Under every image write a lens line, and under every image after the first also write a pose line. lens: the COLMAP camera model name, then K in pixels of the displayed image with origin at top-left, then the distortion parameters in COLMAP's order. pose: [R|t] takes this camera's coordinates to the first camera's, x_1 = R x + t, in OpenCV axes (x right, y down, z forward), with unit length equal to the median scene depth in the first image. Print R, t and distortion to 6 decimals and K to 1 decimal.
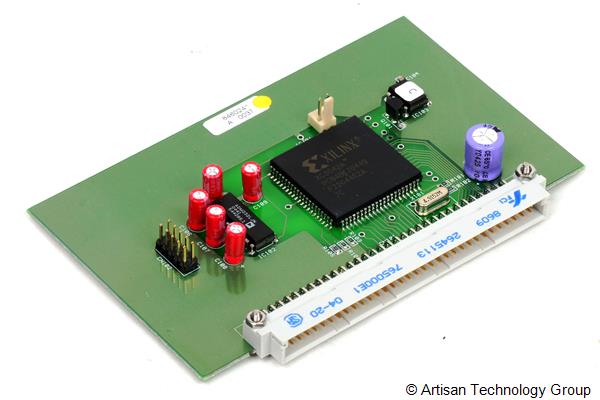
lens RADIAL K [[3627.9, 0, 300.0], [0, 3627.9, 200.0], [0, 0, 1]] dist [0.325214, 12.457036]
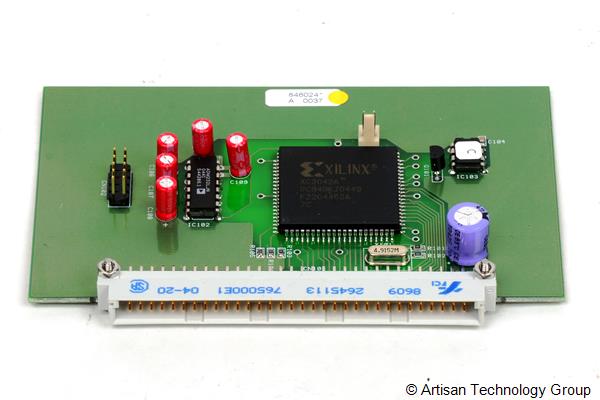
lens RADIAL K [[3787.7, 0, 299.8], [0, 3787.7, 200.0], [0, 0, 1]] dist [0.440384, -5.325639]
pose [[0.788765, 0.410641, -0.457410, 0.447670], [-0.422294, 0.902723, 0.082213, -0.081011], [0.446674, 0.128315, 0.885448, 0.144512]]
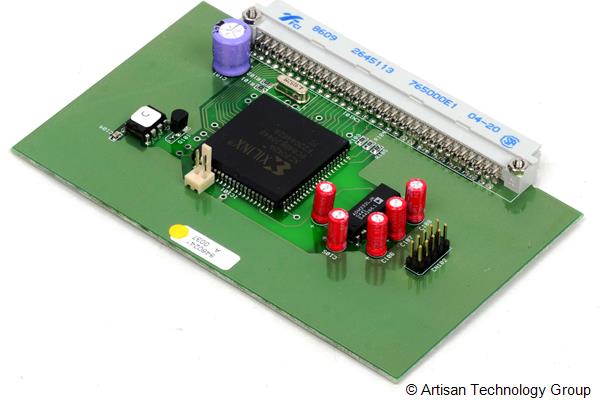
lens RADIAL K [[3787.7, 0, 299.8], [0, 3787.7, 200.0], [0, 0, 1]] dist [0.440384, -5.325639]
pose [[-0.217346, -0.689795, 0.690612, -0.704814], [0.664488, 0.413704, 0.622338, -0.634307], [-0.714994, 0.594166, 0.368443, 0.629424]]
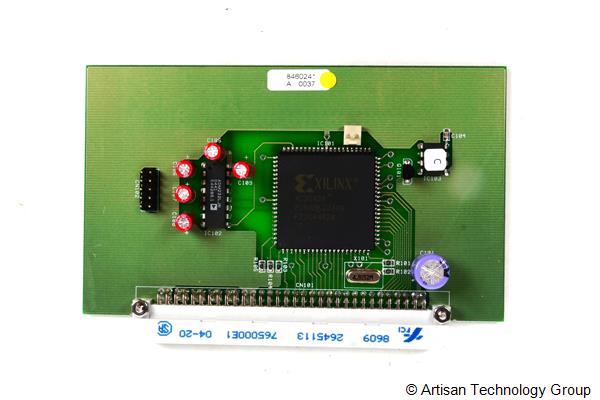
lens RADIAL K [[1087.2, 0, 236.1], [0, 1087.2, 199.7], [0, 0, 1]] dist [-0.039170, -0.111075]
pose [[0.776814, 0.624828, -0.078414, 0.017142], [-0.374735, 0.558737, 0.739856, -0.248877], [0.506096, -0.545346, 0.668180, 0.763158]]
